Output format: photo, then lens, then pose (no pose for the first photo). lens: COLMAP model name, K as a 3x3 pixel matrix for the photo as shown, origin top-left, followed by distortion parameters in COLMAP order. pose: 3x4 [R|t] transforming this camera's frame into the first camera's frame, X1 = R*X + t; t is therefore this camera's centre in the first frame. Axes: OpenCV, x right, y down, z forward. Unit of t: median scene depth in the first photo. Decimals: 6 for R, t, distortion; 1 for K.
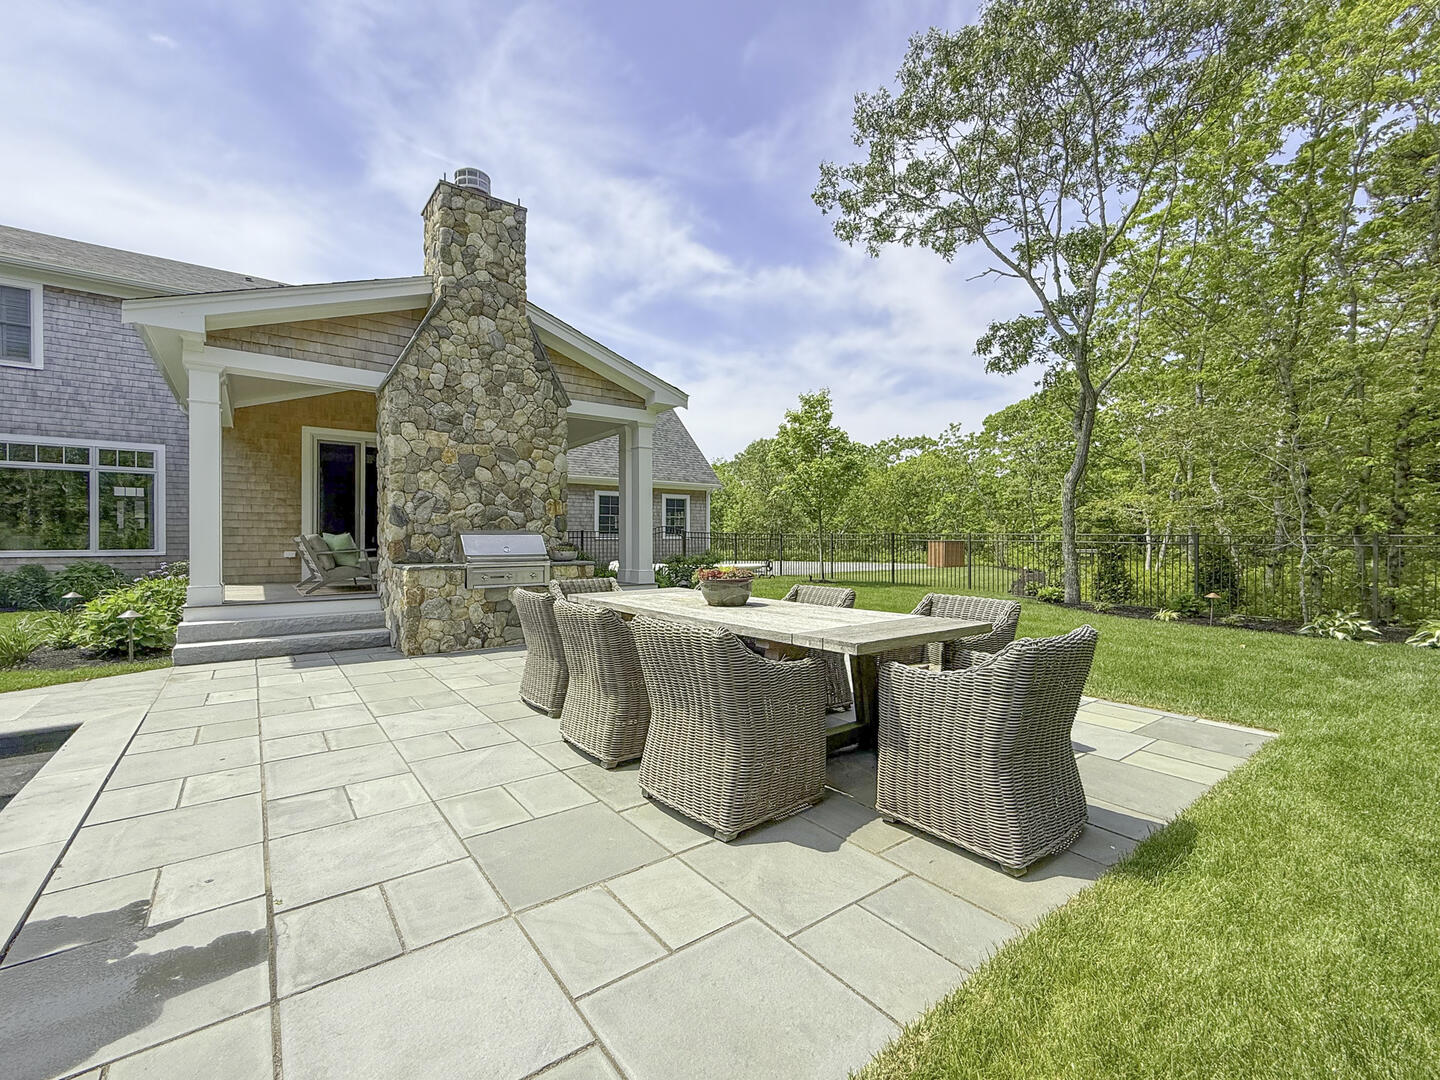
lens RADIAL K [[608.2, 0, 736.6], [0, 608.2, 540.4], [0, 0, 1]] dist [-0.009598, 0.000585]
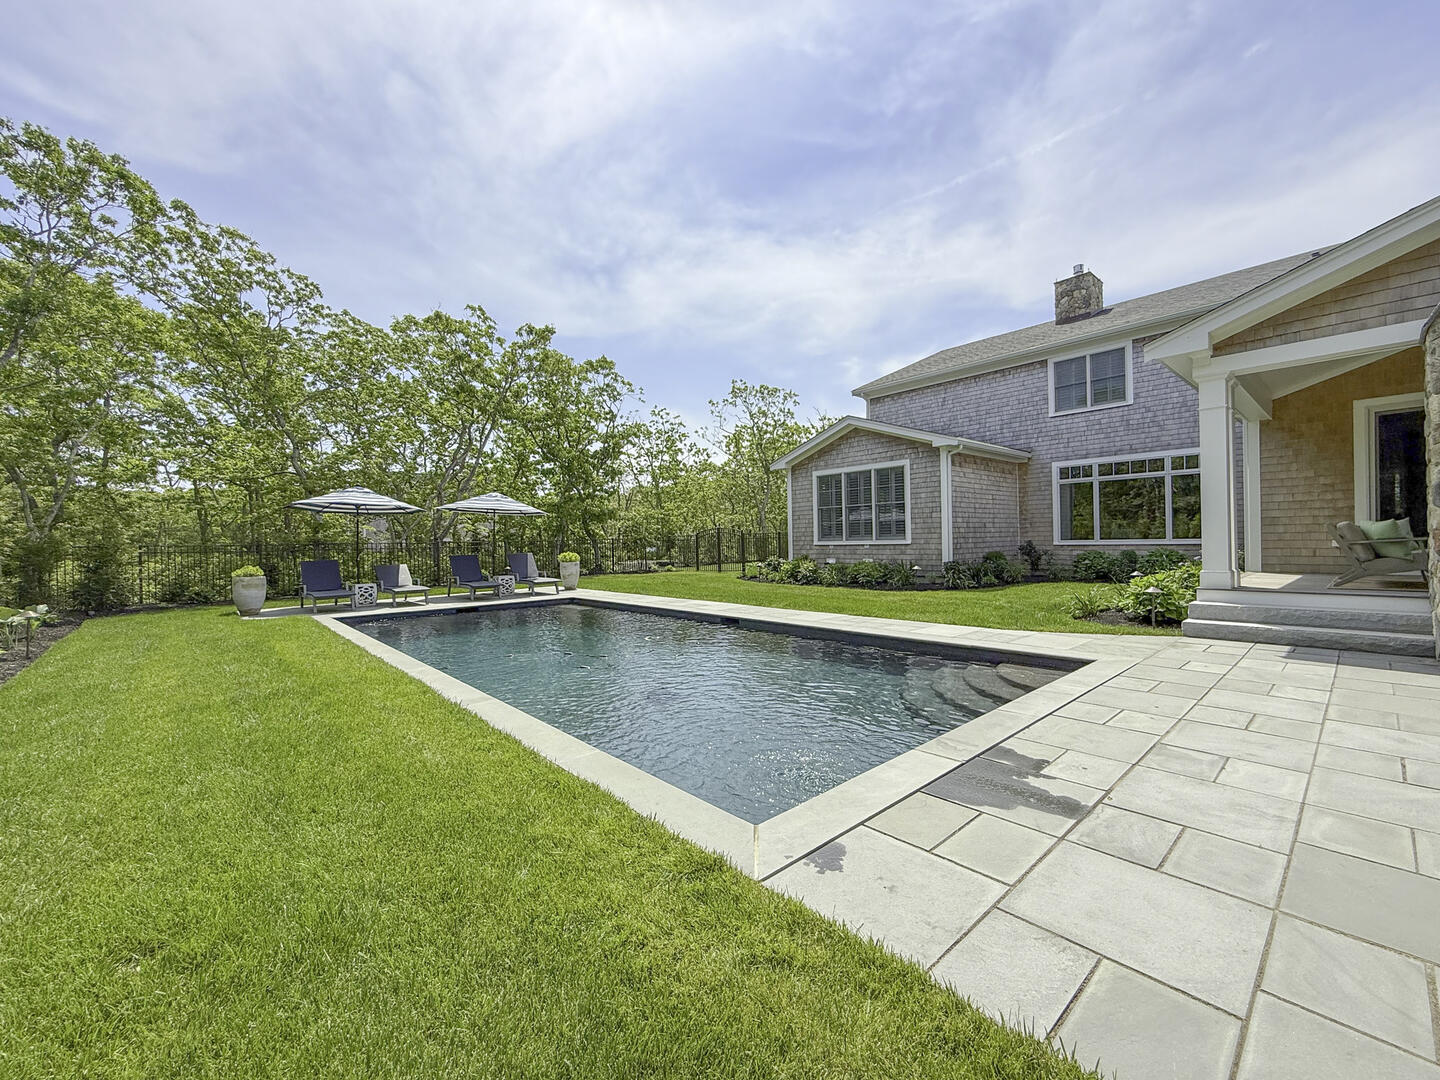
lens RADIAL K [[608.2, 0, 736.6], [0, 608.2, 540.4], [0, 0, 1]] dist [-0.009598, 0.000585]
pose [[0.080431, -0.000159, -0.996760, 0.138290], [0.019305, 0.999813, 0.001398, -0.000870], [0.996573, -0.019355, 0.080419, 0.014680]]
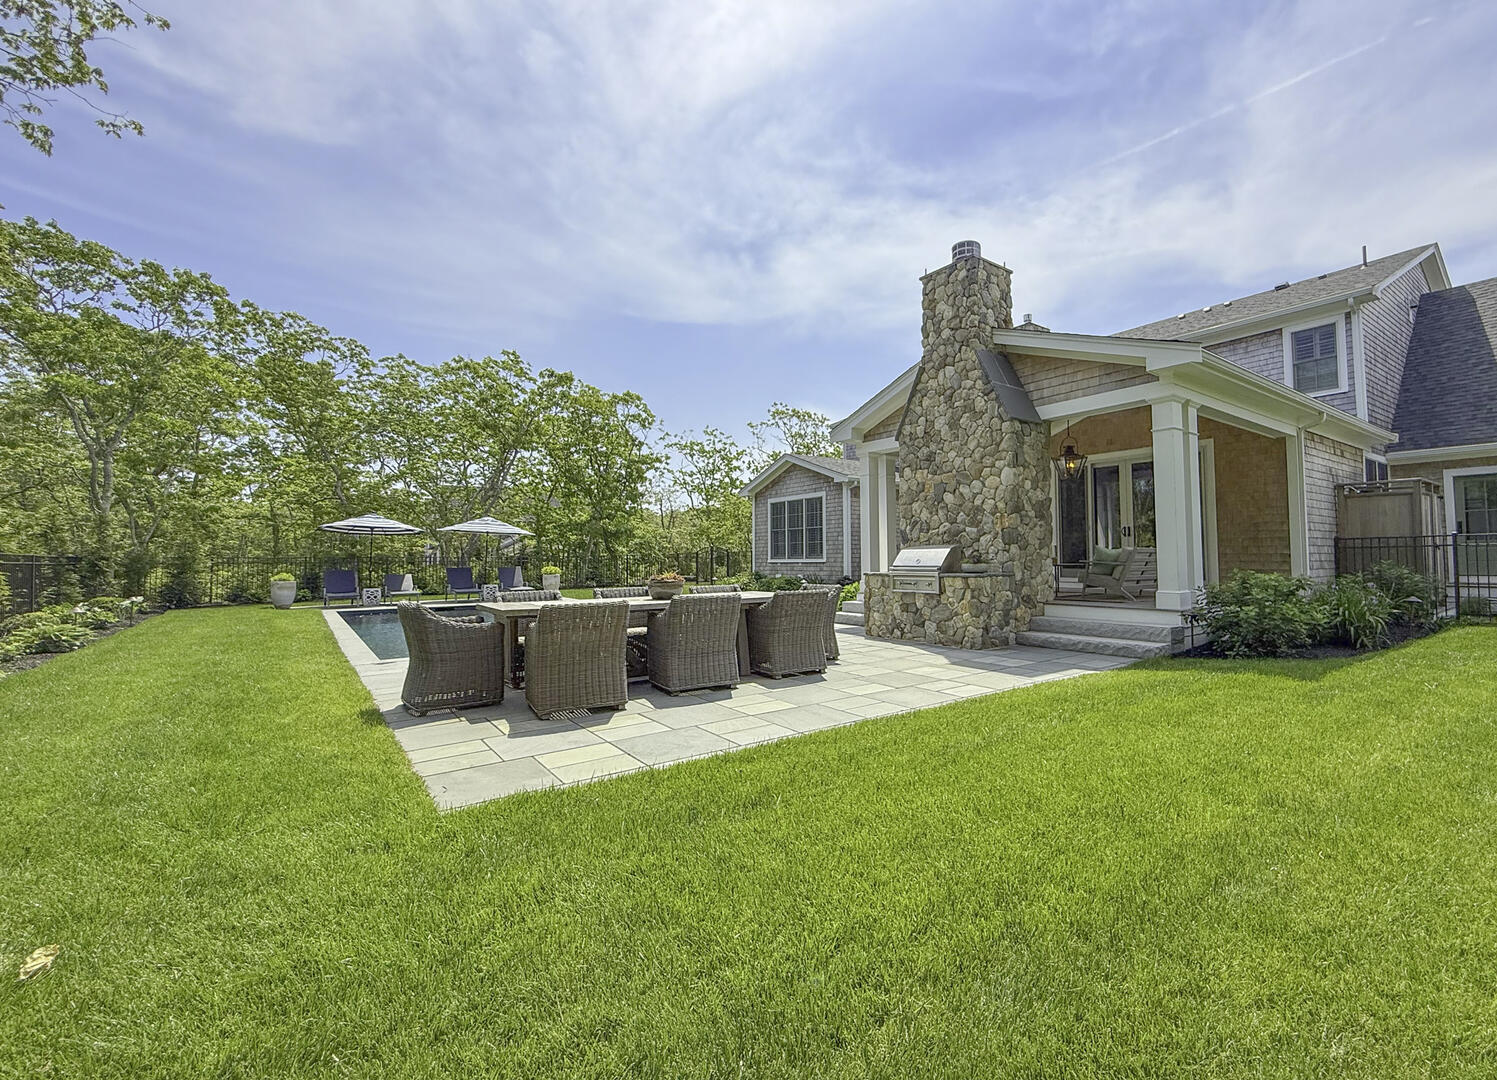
lens RADIAL K [[684.3, 0, 834.4], [0, 684.3, 523.5], [0, 0, 1]] dist [-0.000909, -0.000420]
pose [[0.018969, -0.048558, -0.998640, 0.861681], [0.009661, 0.998782, -0.048382, 0.003172], [0.999773, -0.008731, 0.019415, 0.707866]]
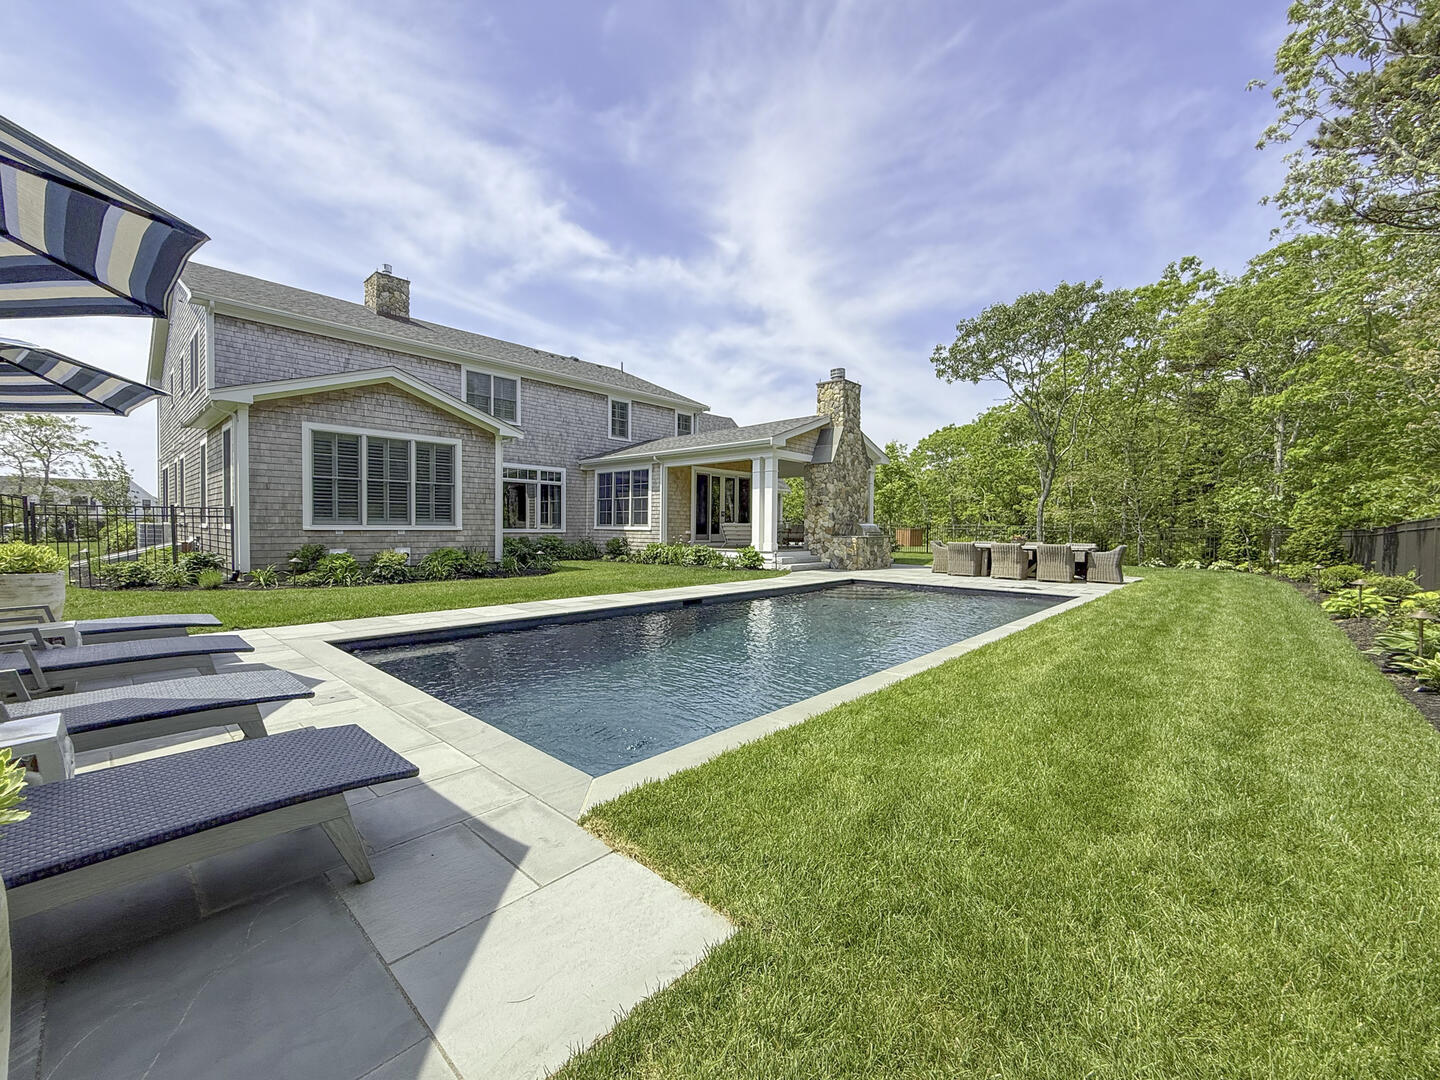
lens RADIAL K [[615.4, 0, 720.0], [0, 615.4, 540.0], [0, 0, 1]] dist [-0.023302, 0.000054]
pose [[0.979409, 0.006345, 0.201786, -1.361332], [-0.010395, 0.999765, 0.019017, 0.010987], [-0.201618, -0.020723, 0.979245, -1.233087]]
